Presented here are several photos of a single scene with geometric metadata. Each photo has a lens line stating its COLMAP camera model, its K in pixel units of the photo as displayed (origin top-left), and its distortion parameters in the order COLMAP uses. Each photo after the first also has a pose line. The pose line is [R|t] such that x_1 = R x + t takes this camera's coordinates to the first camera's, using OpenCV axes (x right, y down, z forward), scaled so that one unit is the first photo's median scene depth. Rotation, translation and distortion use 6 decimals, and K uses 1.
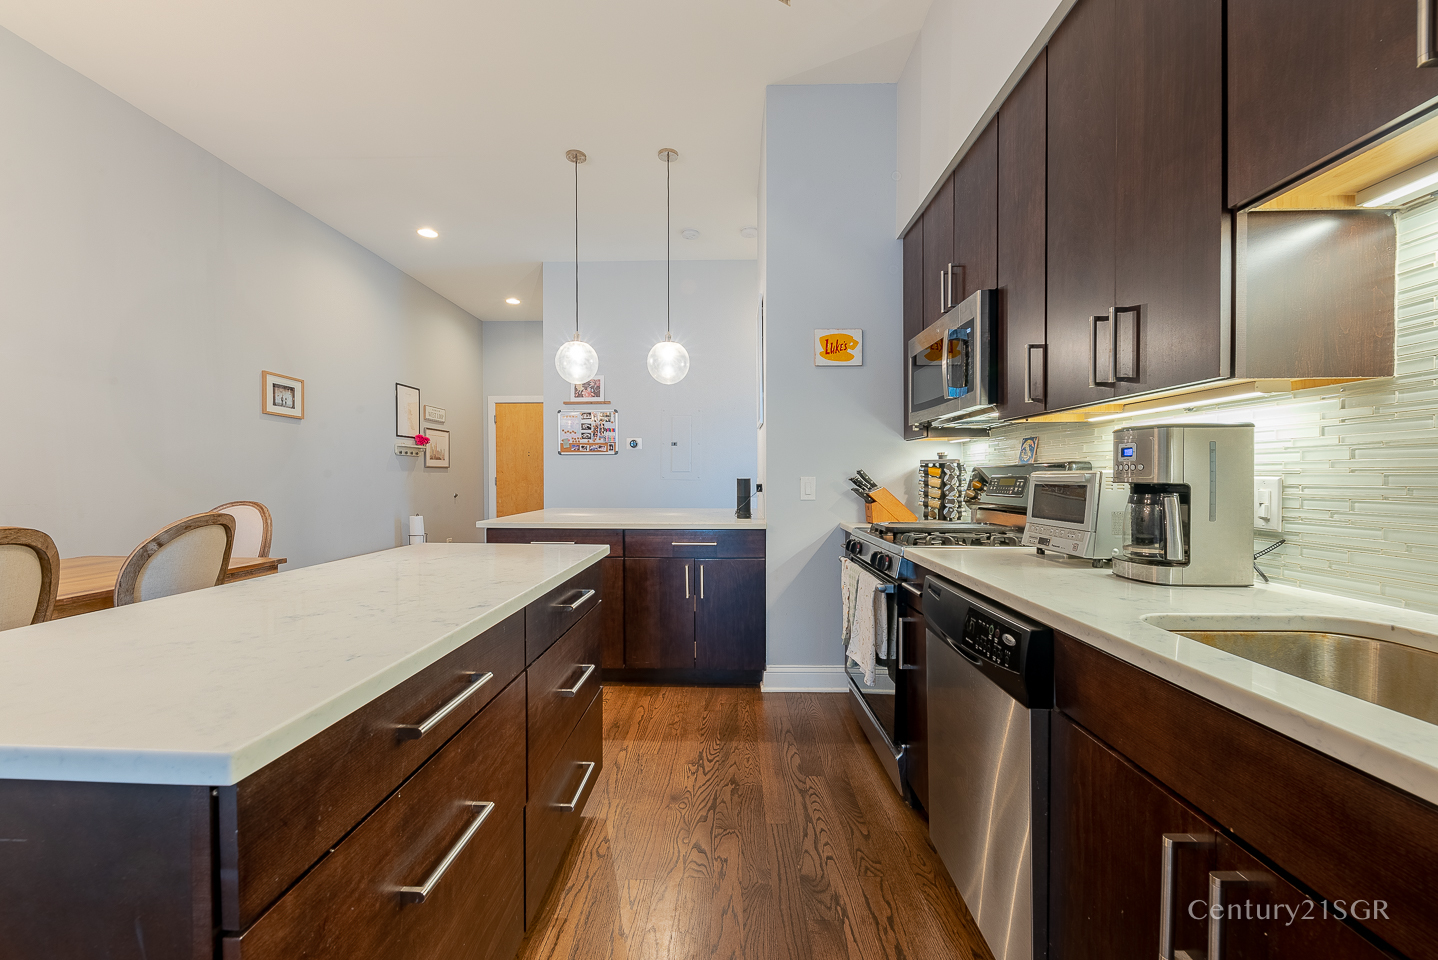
lens RADIAL K [[582.0, 0, 719.0], [0, 582.0, 480.0], [0, 0, 1]] dist [0.015300, -0.006327]
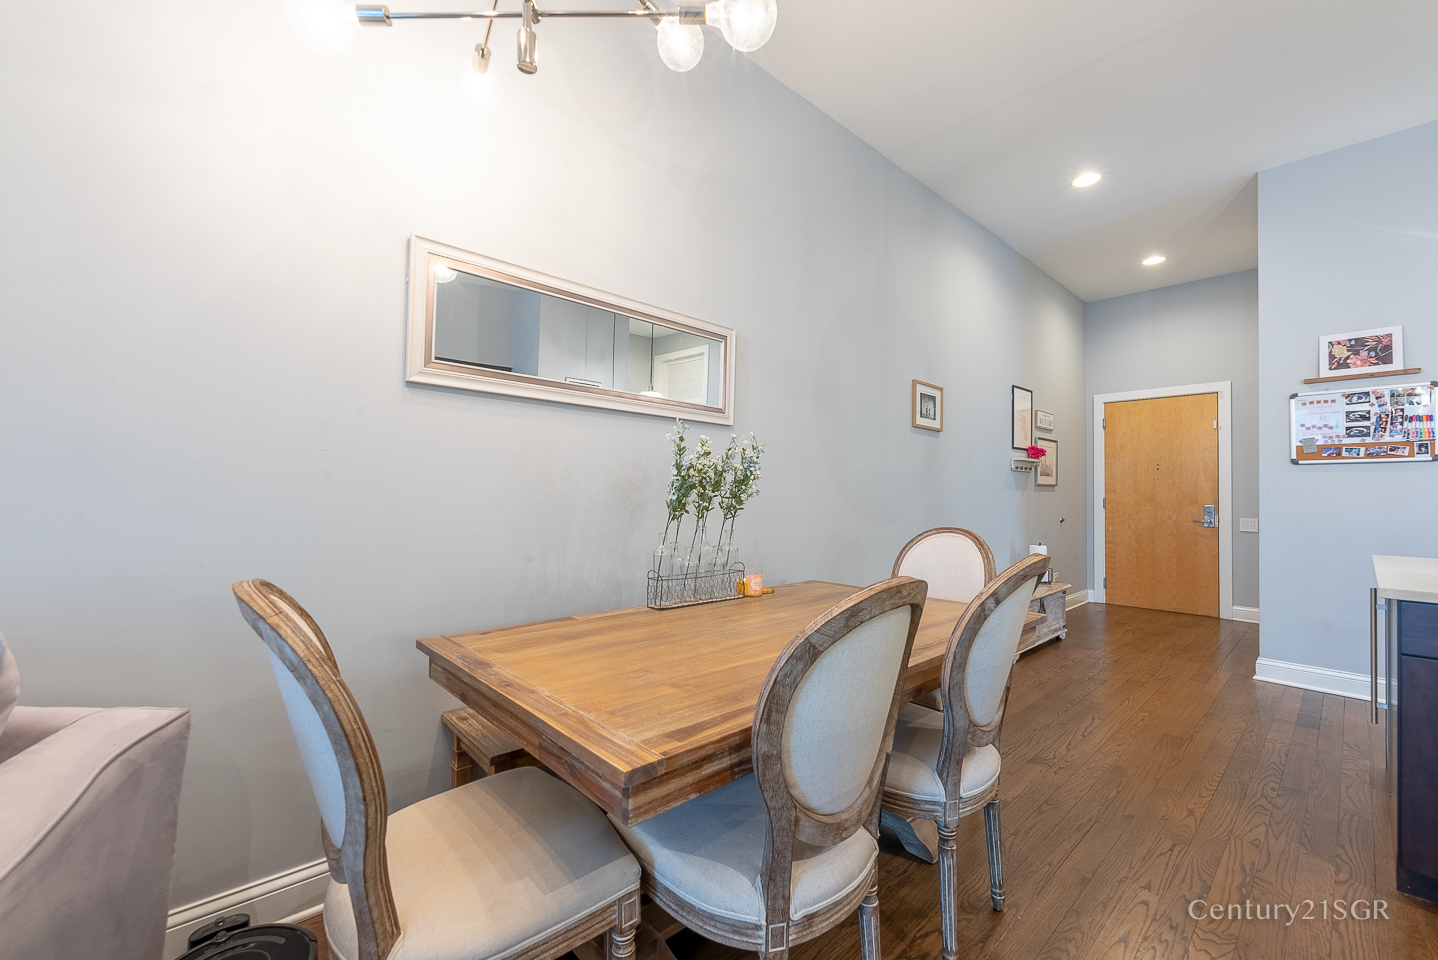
lens RADIAL K [[582.0, 0, 719.0], [0, 582.0, 480.0], [0, 0, 1]] dist [0.015300, -0.006327]
pose [[0.705535, -0.010215, -0.708601, -0.263677], [-0.011739, 0.999590, -0.026097, -0.002757], [0.708577, 0.026731, 0.705127, 0.113376]]
